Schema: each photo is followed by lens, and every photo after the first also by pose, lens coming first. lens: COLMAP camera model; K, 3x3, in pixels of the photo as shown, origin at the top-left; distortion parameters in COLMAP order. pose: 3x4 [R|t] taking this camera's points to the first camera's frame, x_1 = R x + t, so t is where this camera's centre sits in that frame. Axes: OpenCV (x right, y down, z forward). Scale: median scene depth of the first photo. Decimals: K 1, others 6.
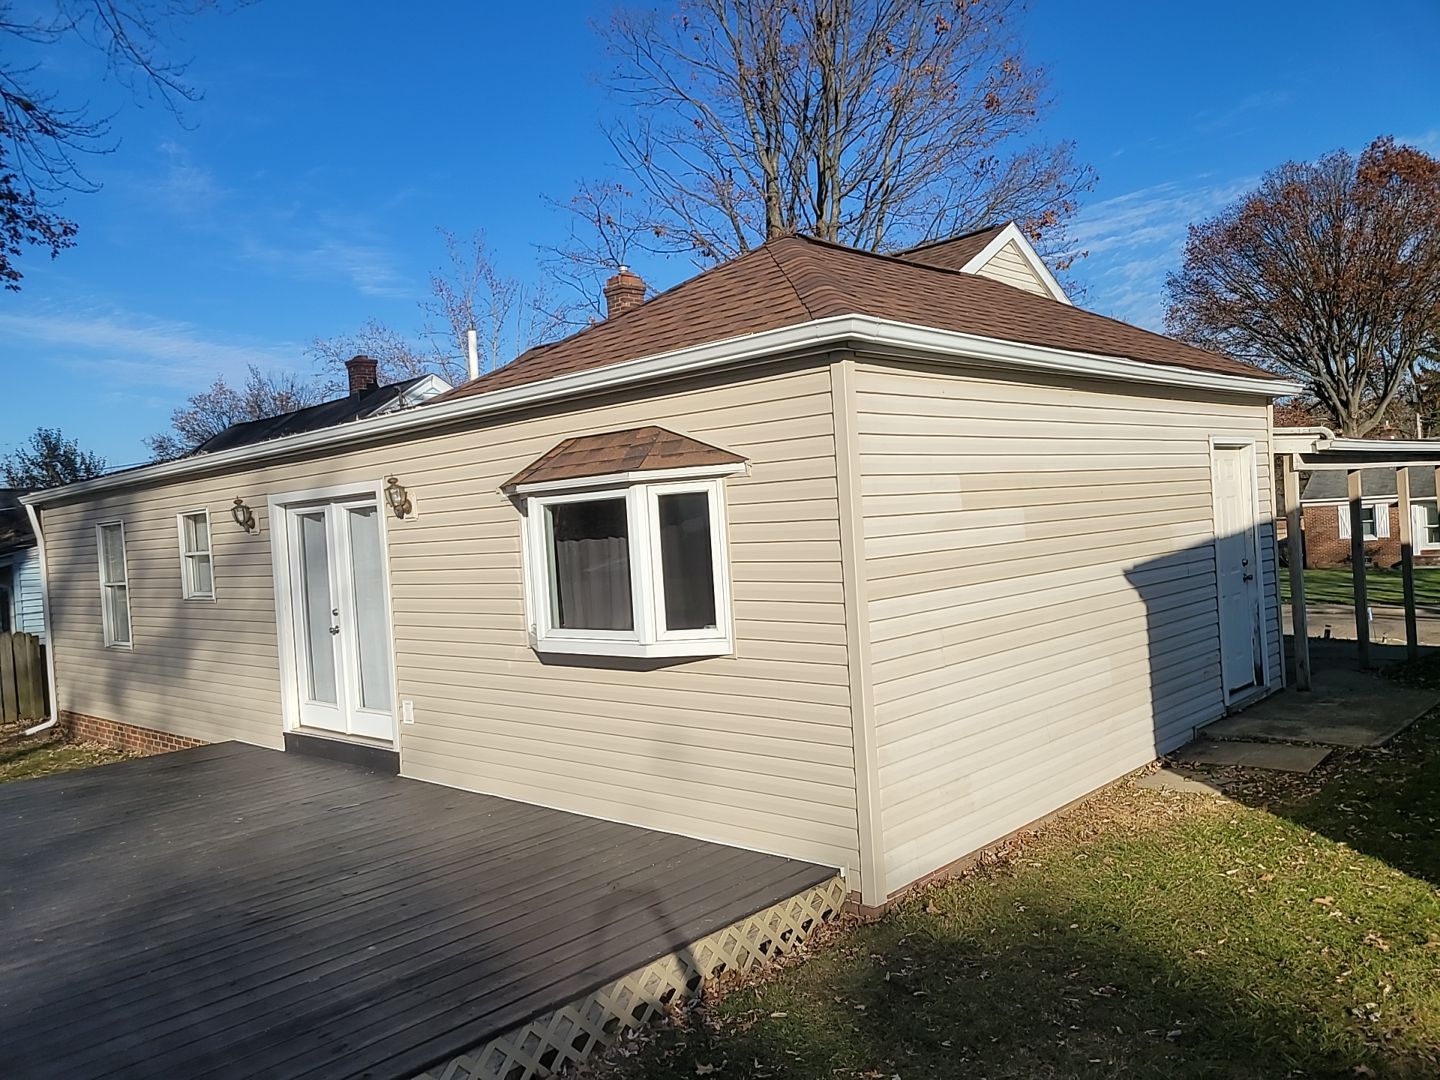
lens RADIAL K [[1077.0, 0, 711.9], [0, 1077.0, 539.1], [0, 0, 1]] dist [0.070707, -0.049333]
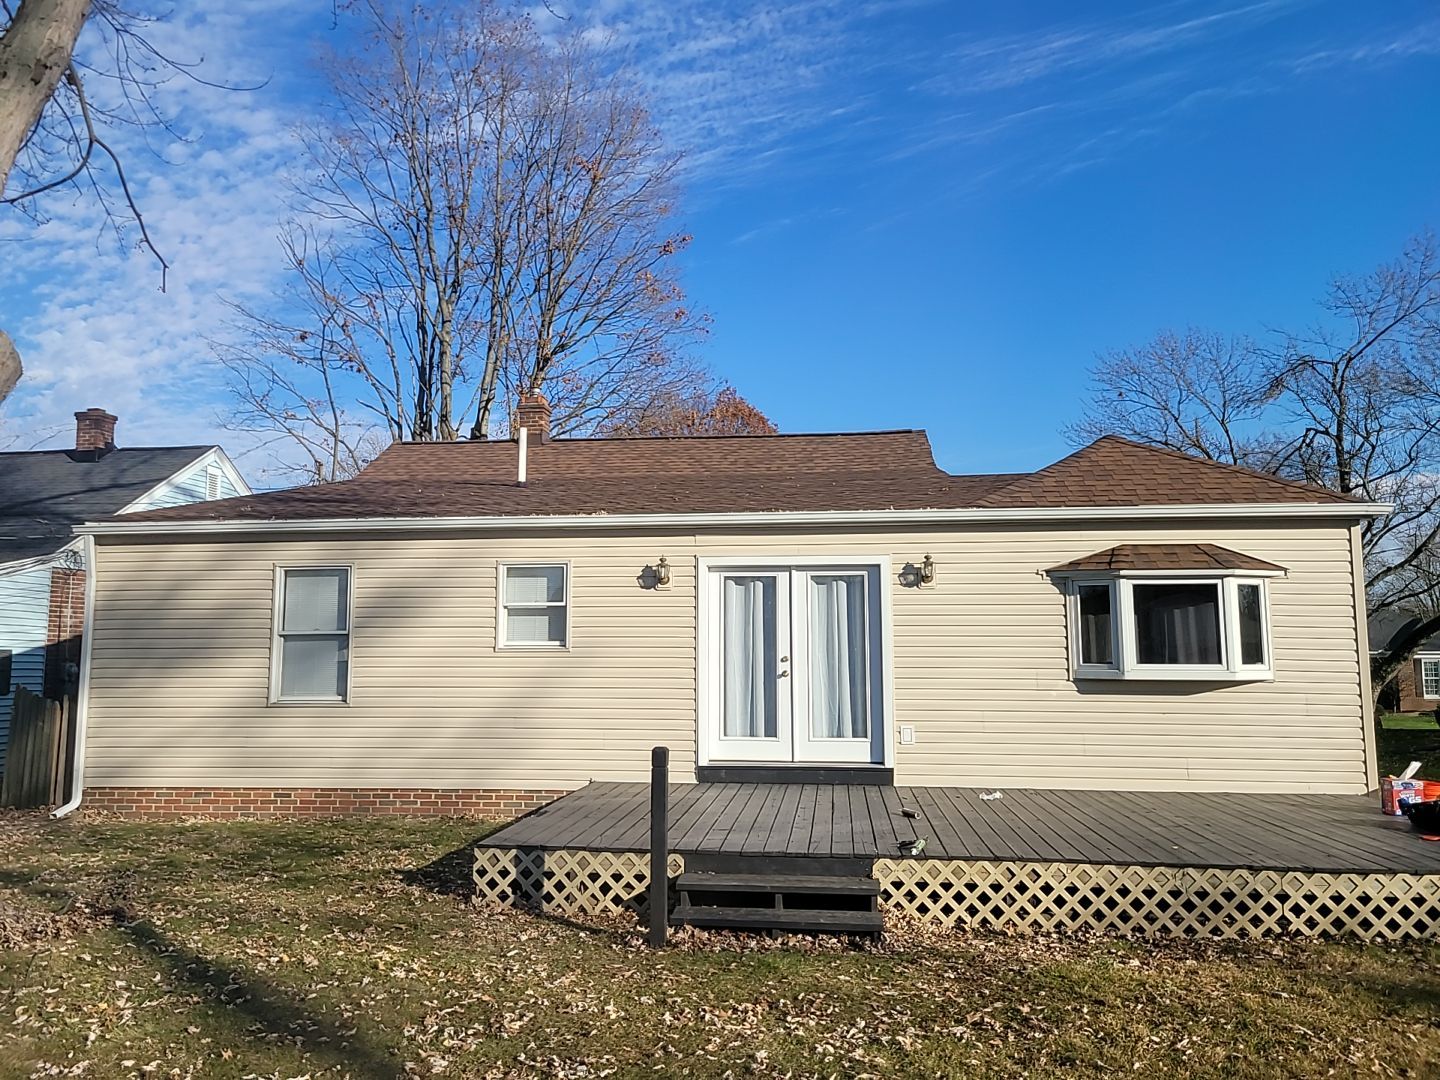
lens RADIAL K [[1077.0, 0, 688.3], [0, 1077.0, 542.9], [0, 0, 1]] dist [0.070707, -0.049333]
pose [[0.797278, 0.124360, 0.590663, -1.561361], [-0.041603, 0.987541, -0.151764, 0.169866], [-0.602177, 0.096425, 0.792518, 0.128835]]
